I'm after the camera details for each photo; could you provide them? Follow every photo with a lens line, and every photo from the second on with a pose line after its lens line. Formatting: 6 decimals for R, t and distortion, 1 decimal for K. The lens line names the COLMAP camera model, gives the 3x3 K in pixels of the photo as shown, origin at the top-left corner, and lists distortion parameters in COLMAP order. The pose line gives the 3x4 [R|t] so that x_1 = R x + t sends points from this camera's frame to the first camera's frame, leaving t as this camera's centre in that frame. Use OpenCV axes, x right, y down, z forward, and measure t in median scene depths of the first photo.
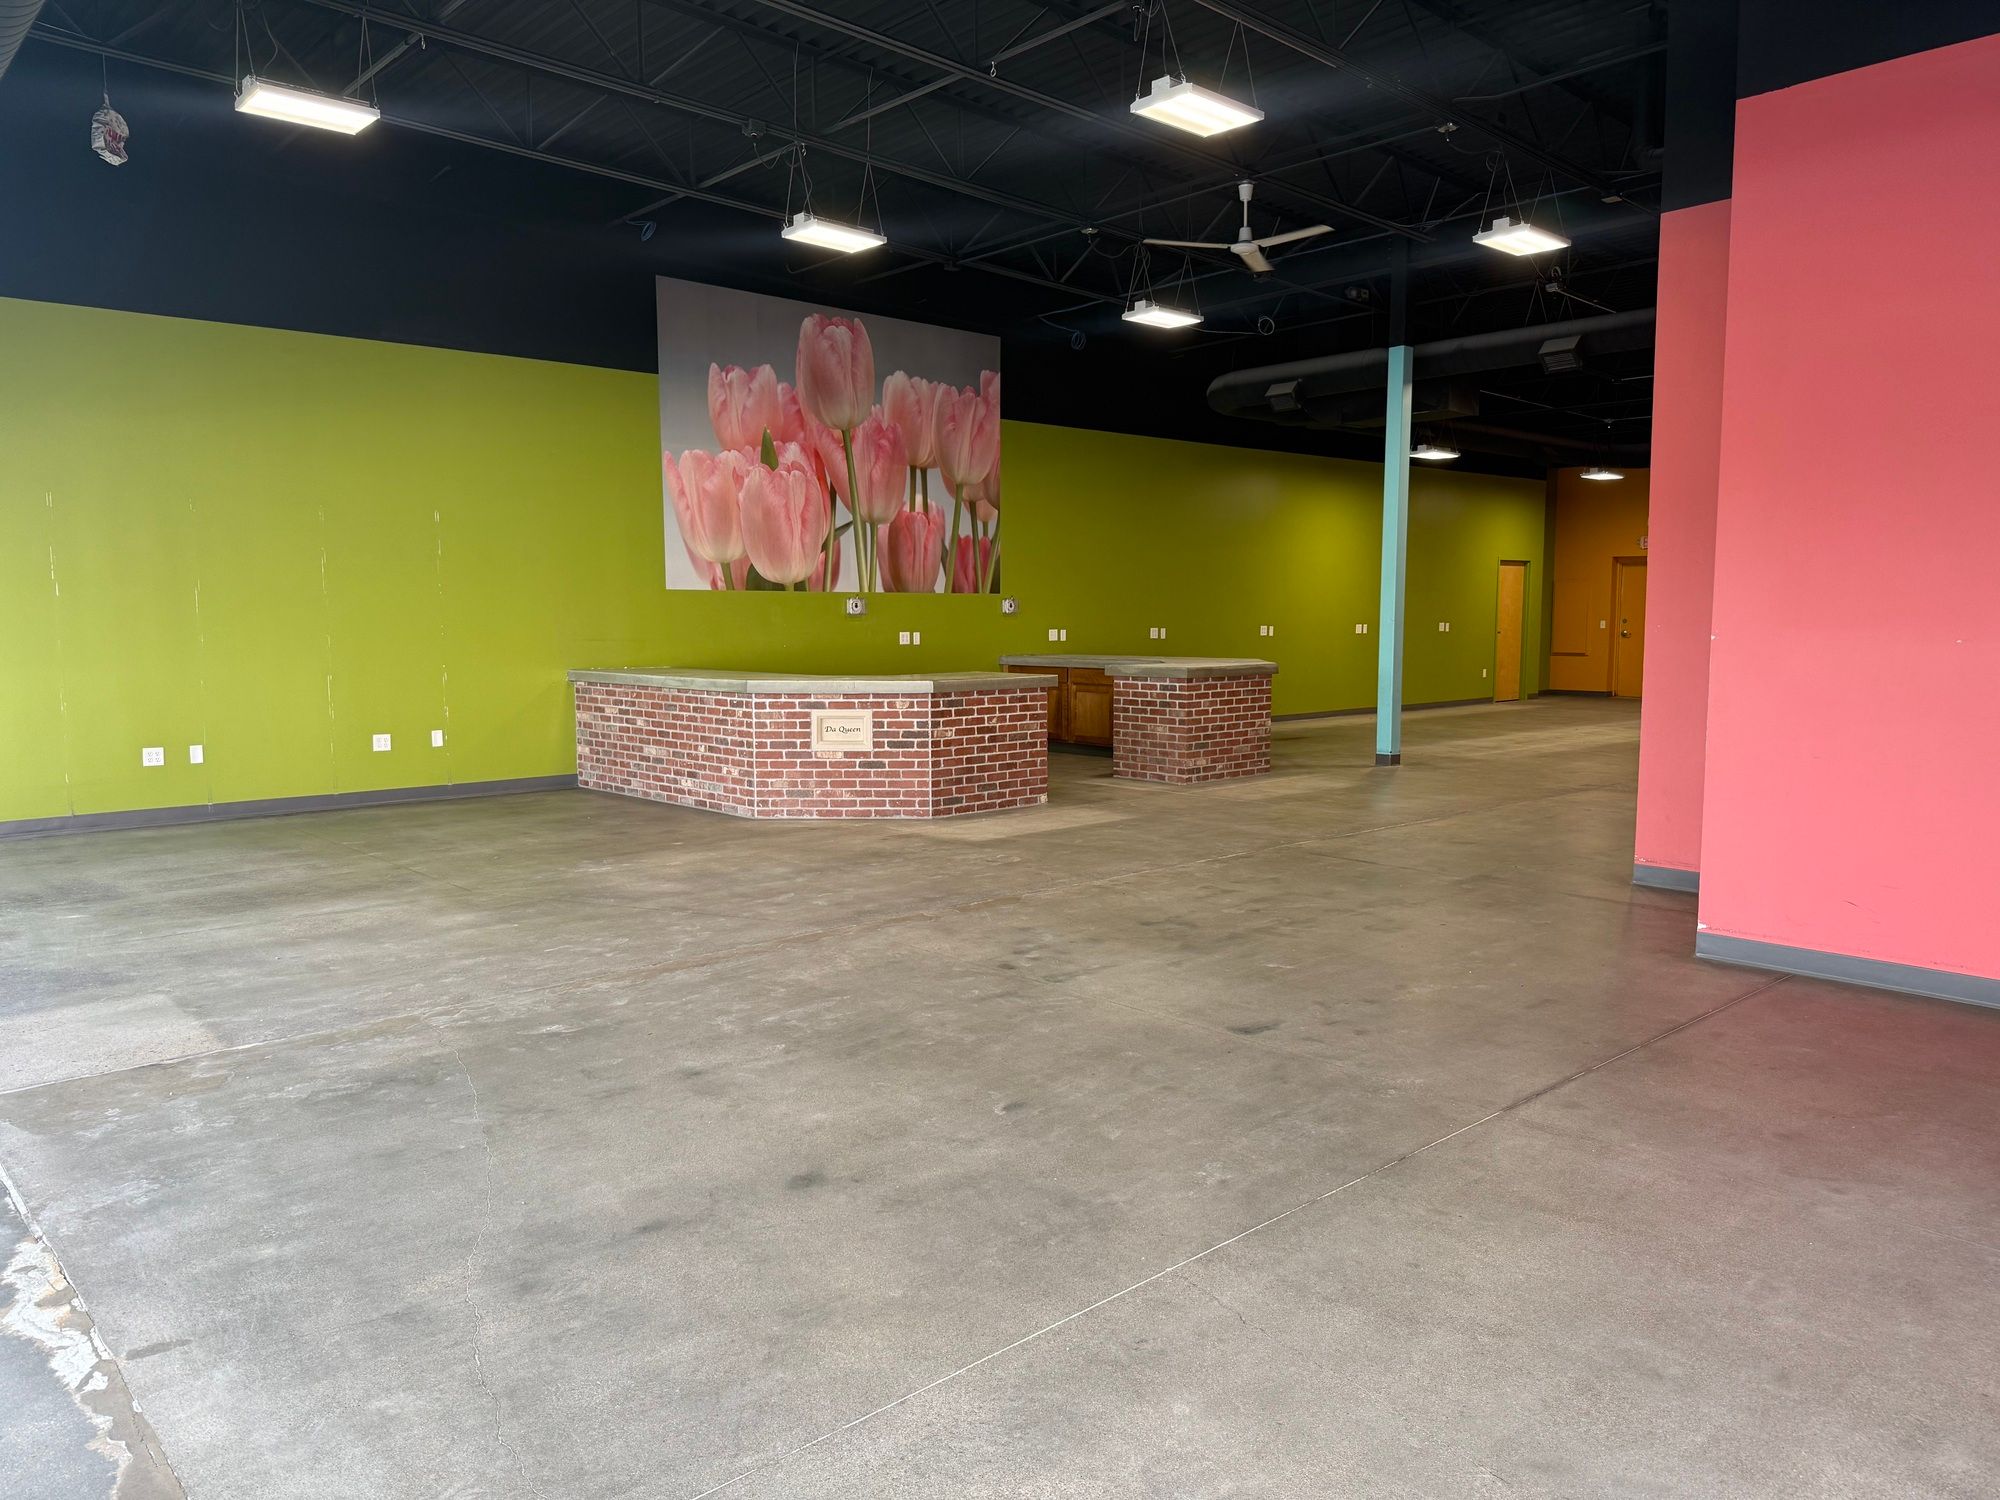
lens RADIAL K [[1399.4, 0, 1000.0], [0, 1399.4, 750.0], [0, 0, 1]] dist [0.185600, -0.449941]
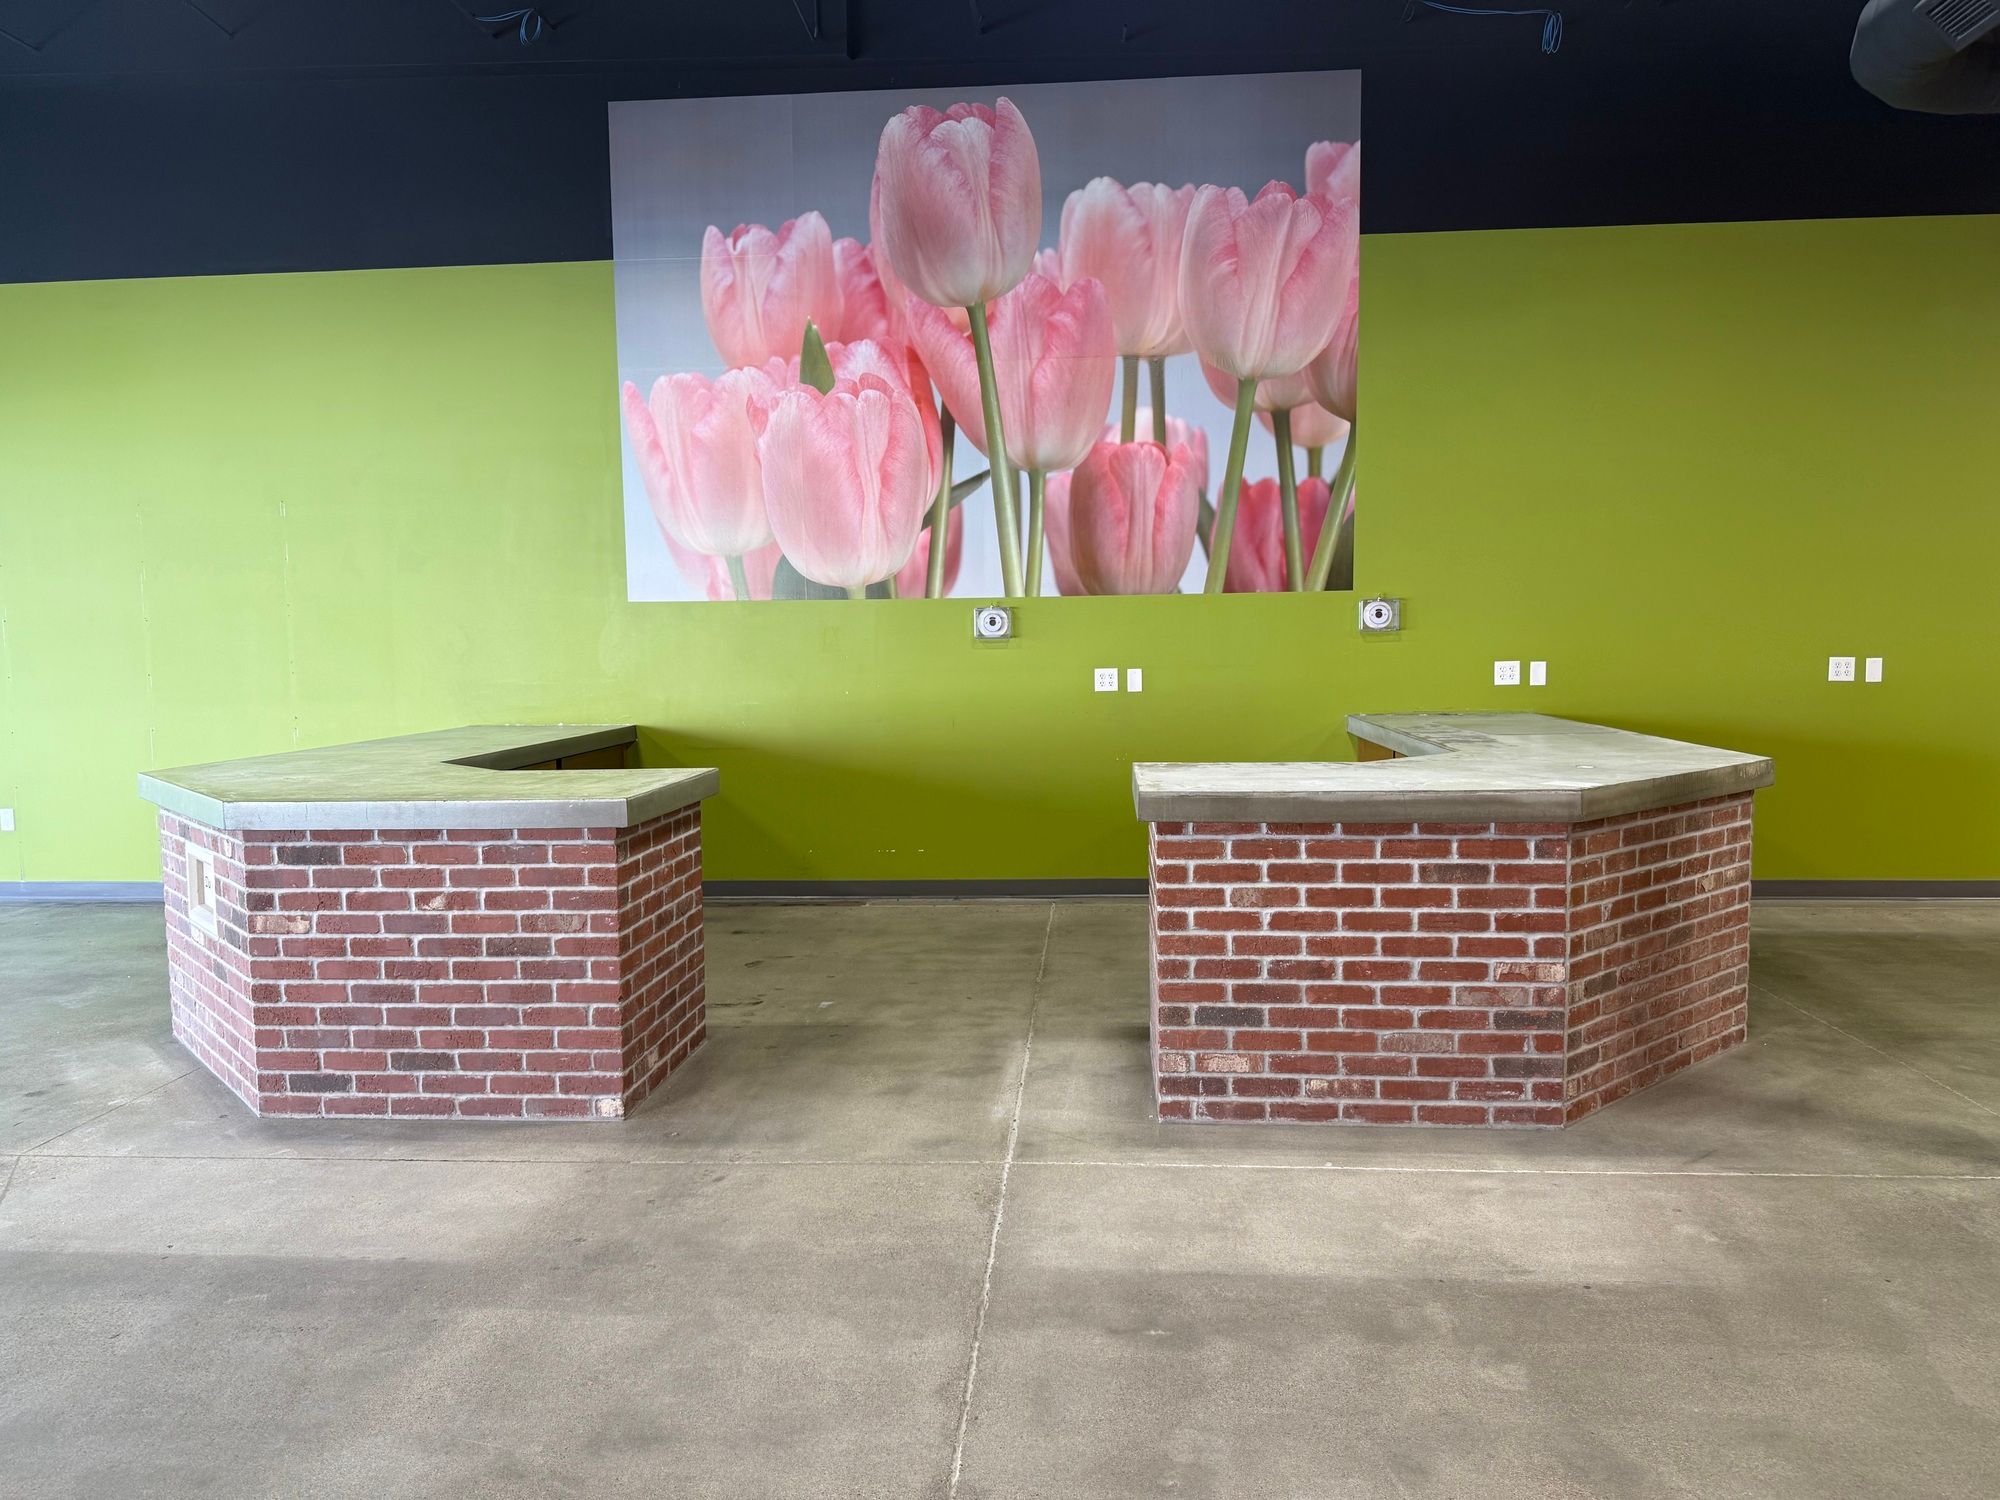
lens RADIAL K [[1399.4, 0, 1000.0], [0, 1399.4, 750.0], [0, 0, 1]] dist [0.185600, -0.449941]
pose [[0.687251, 0.052162, -0.724545, 0.309806], [-0.058809, 0.998140, 0.016077, -0.062109], [0.724036, 0.031561, 0.689040, 0.629835]]
